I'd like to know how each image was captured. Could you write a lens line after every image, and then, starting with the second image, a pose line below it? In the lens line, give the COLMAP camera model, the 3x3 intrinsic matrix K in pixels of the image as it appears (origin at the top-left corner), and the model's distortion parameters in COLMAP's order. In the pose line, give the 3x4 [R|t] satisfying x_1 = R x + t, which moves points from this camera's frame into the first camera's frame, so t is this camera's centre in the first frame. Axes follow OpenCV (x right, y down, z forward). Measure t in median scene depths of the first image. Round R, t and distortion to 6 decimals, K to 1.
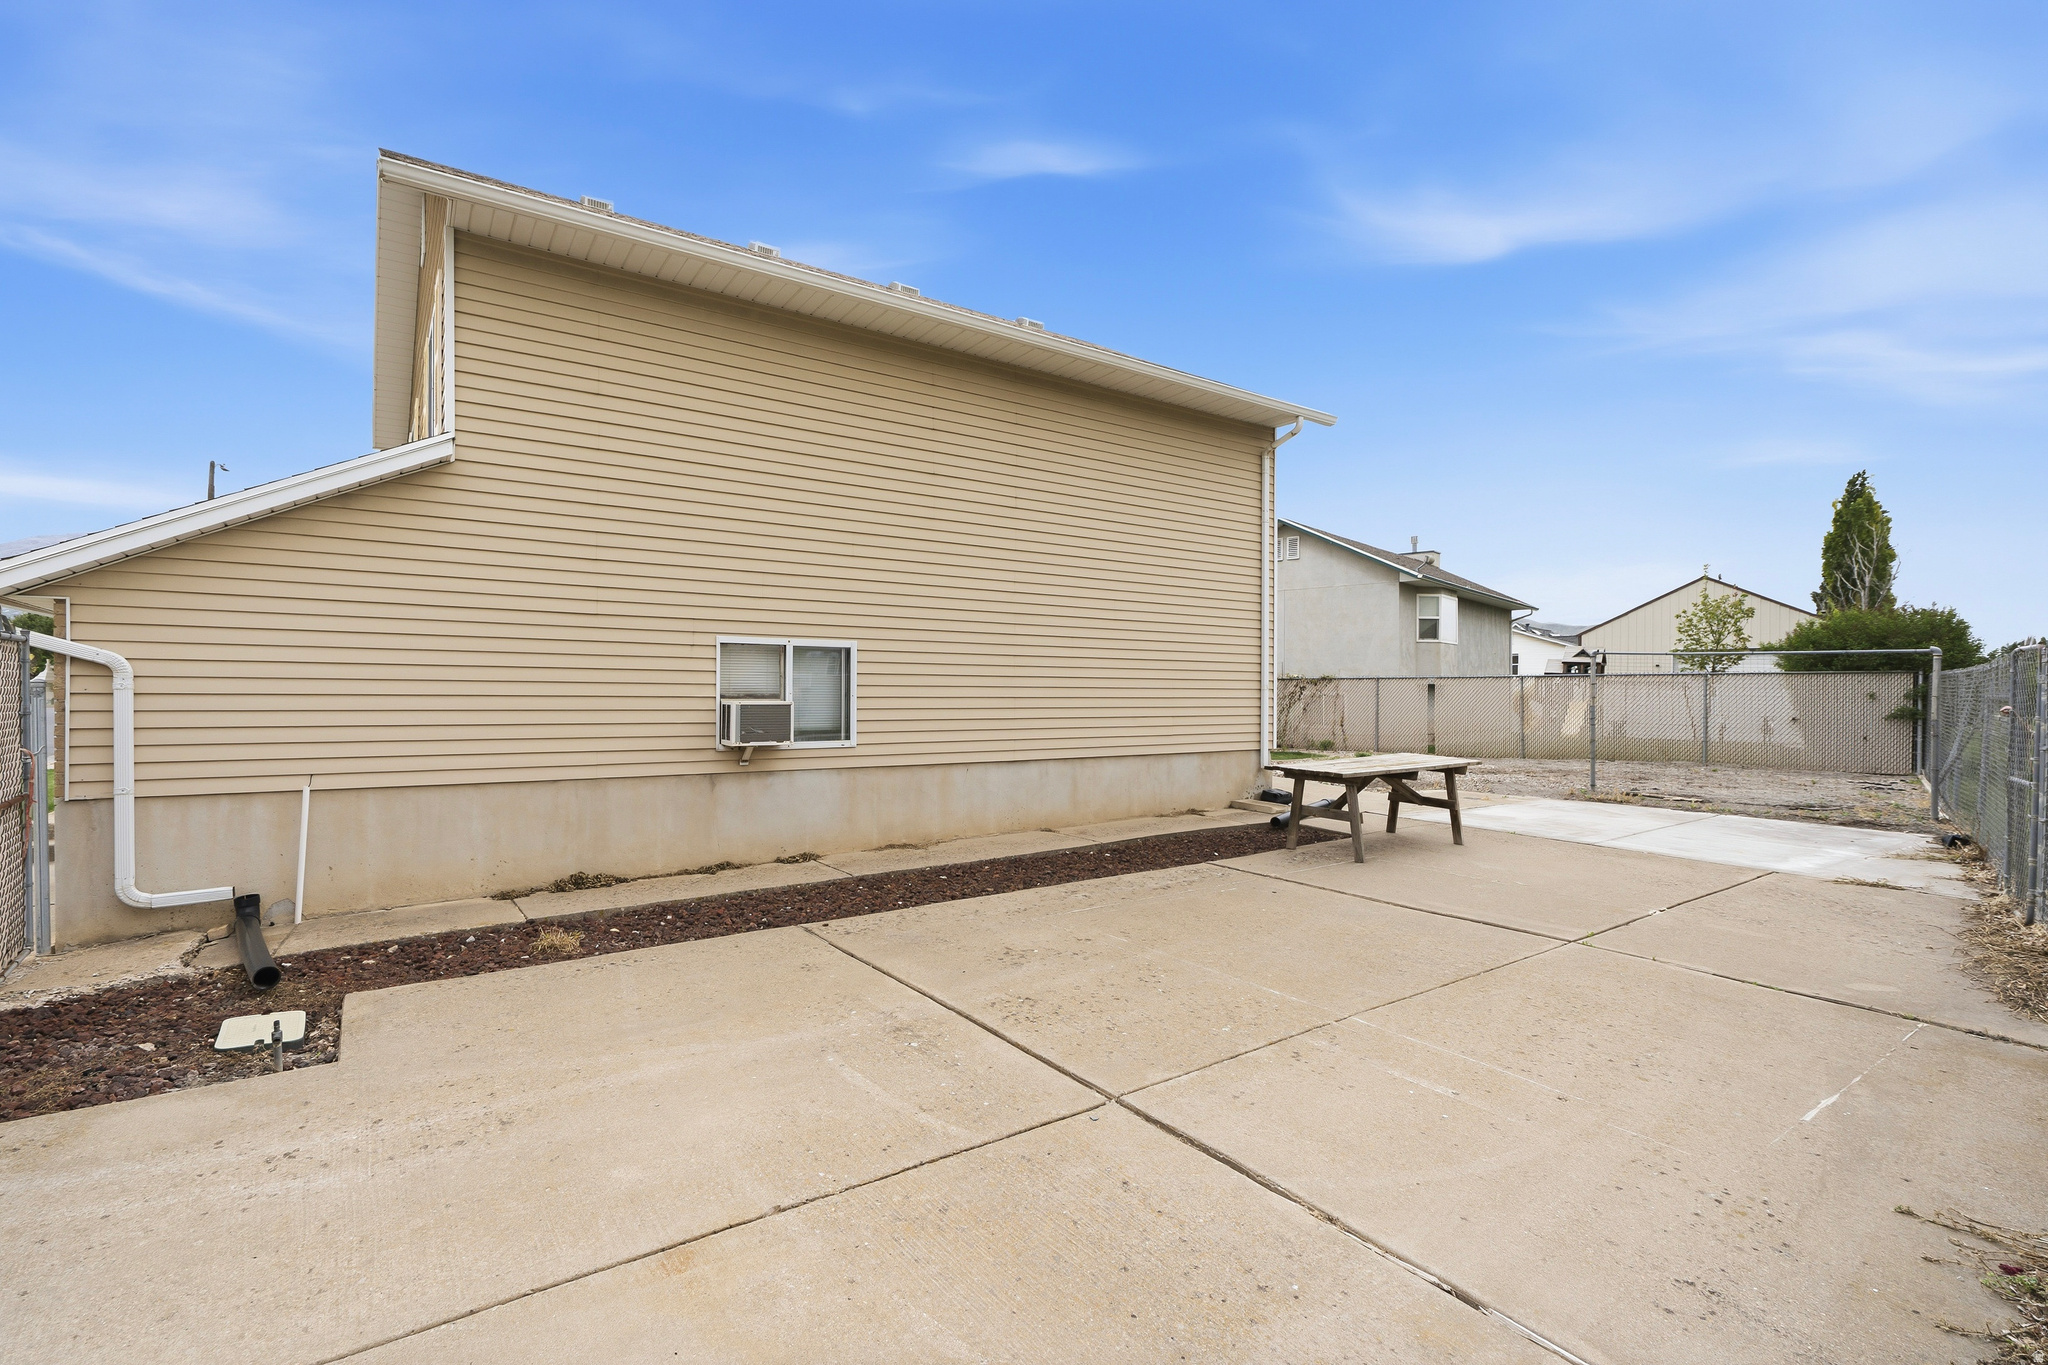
lens RADIAL K [[938.0, 0, 1024.0], [0, 938.0, 682.5], [0, 0, 1]] dist [-0.000340, 0.000009]
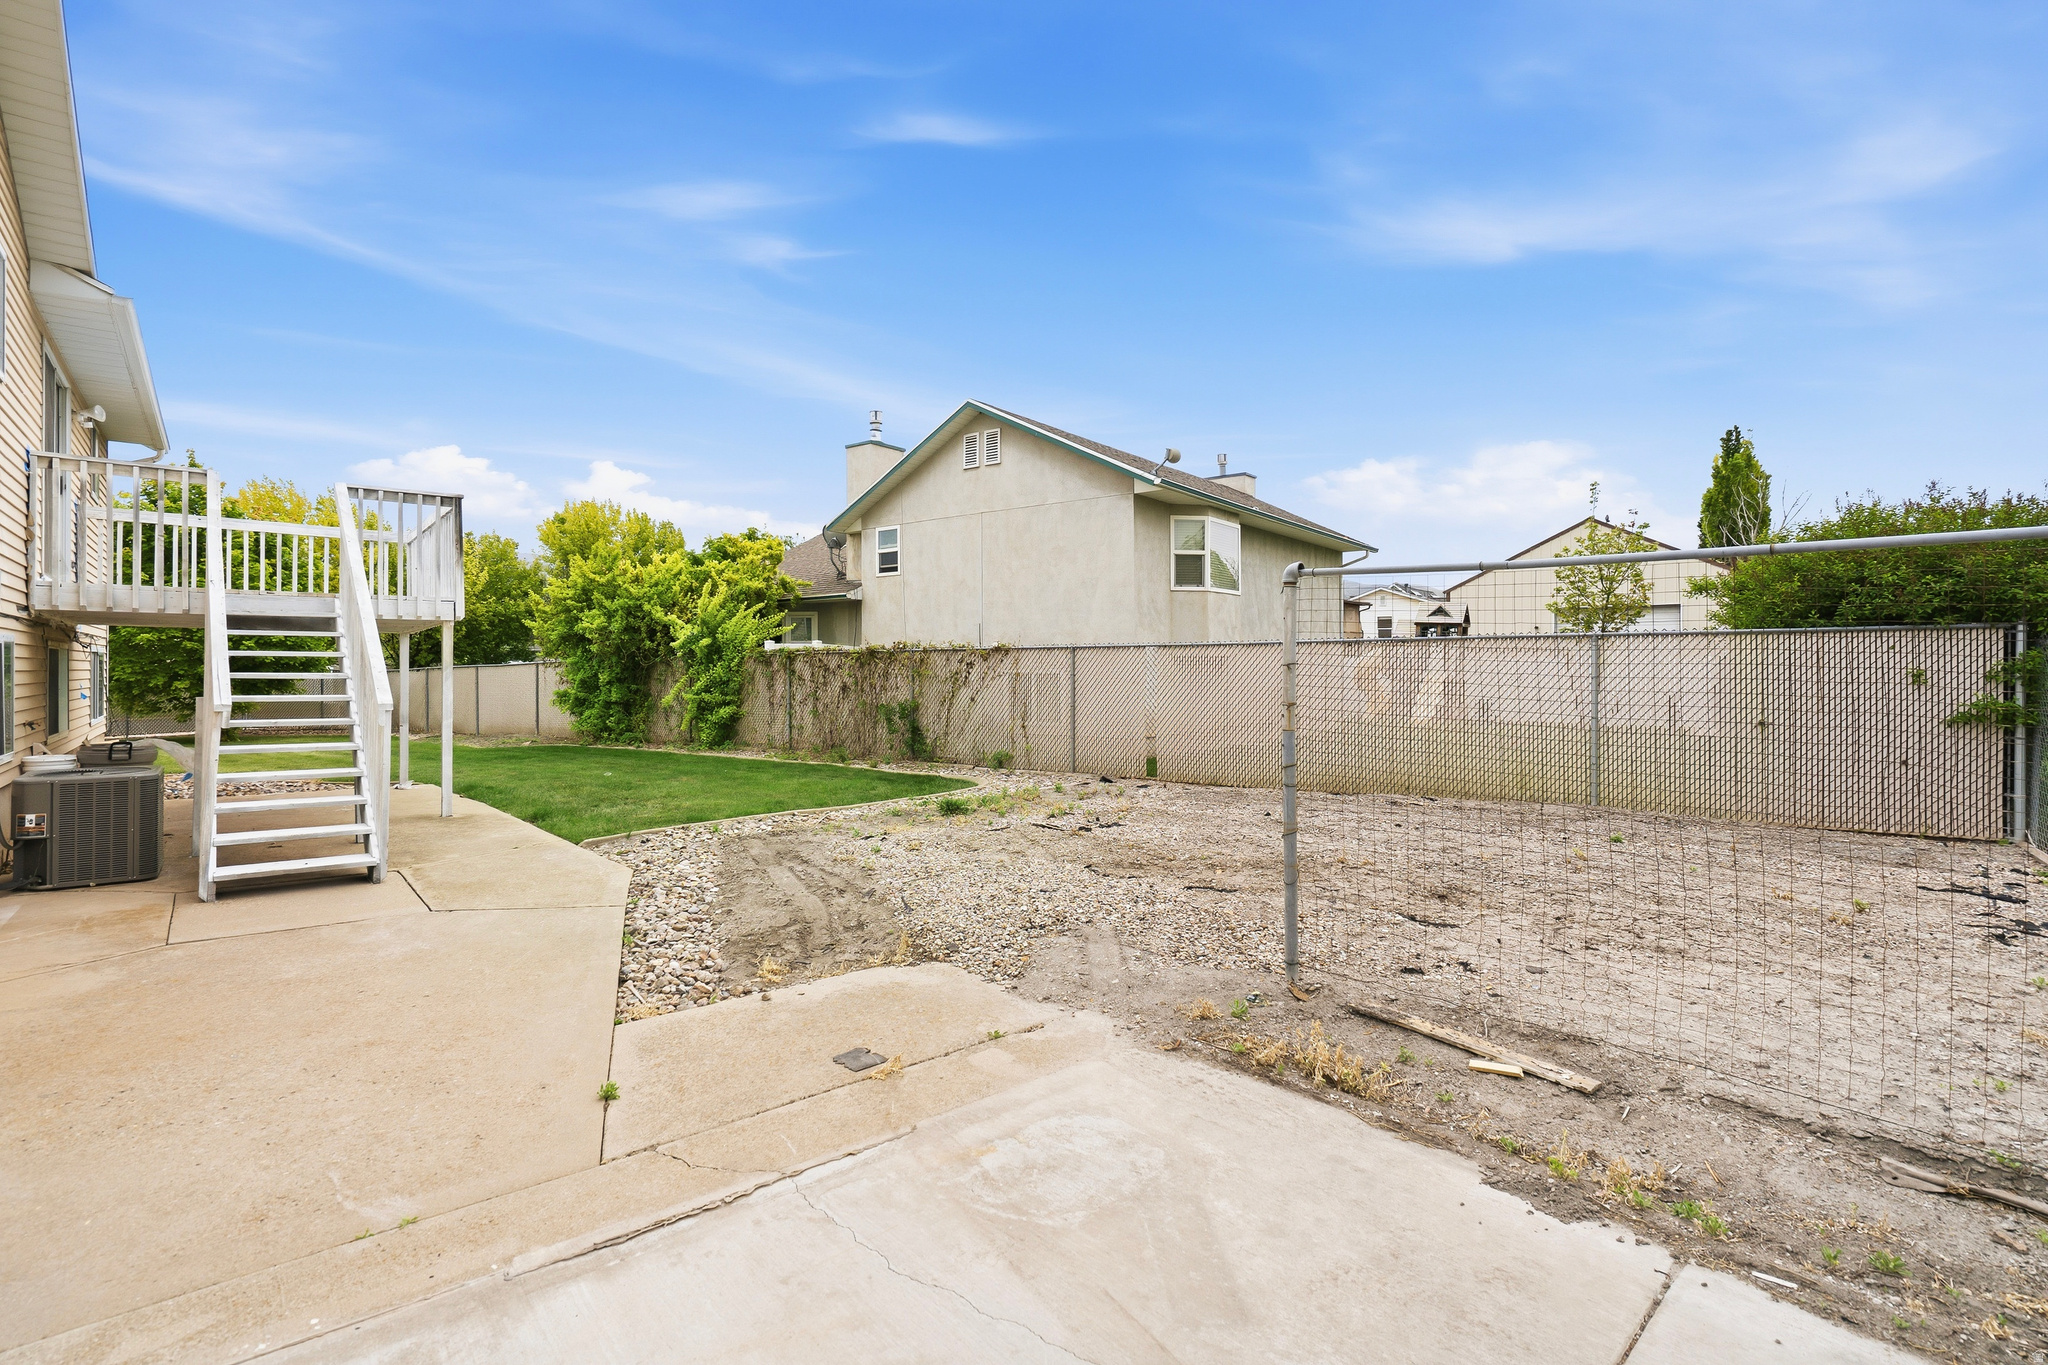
lens RADIAL K [[946.5, 0, 1020.8], [0, 946.5, 657.5], [0, 0, 1]] dist [0.000992, 0.000093]
pose [[0.996000, -0.009864, 0.088807, 0.252518], [0.009250, 0.999930, 0.007320, -0.002643], [-0.088873, -0.006470, 0.996022, 0.354190]]
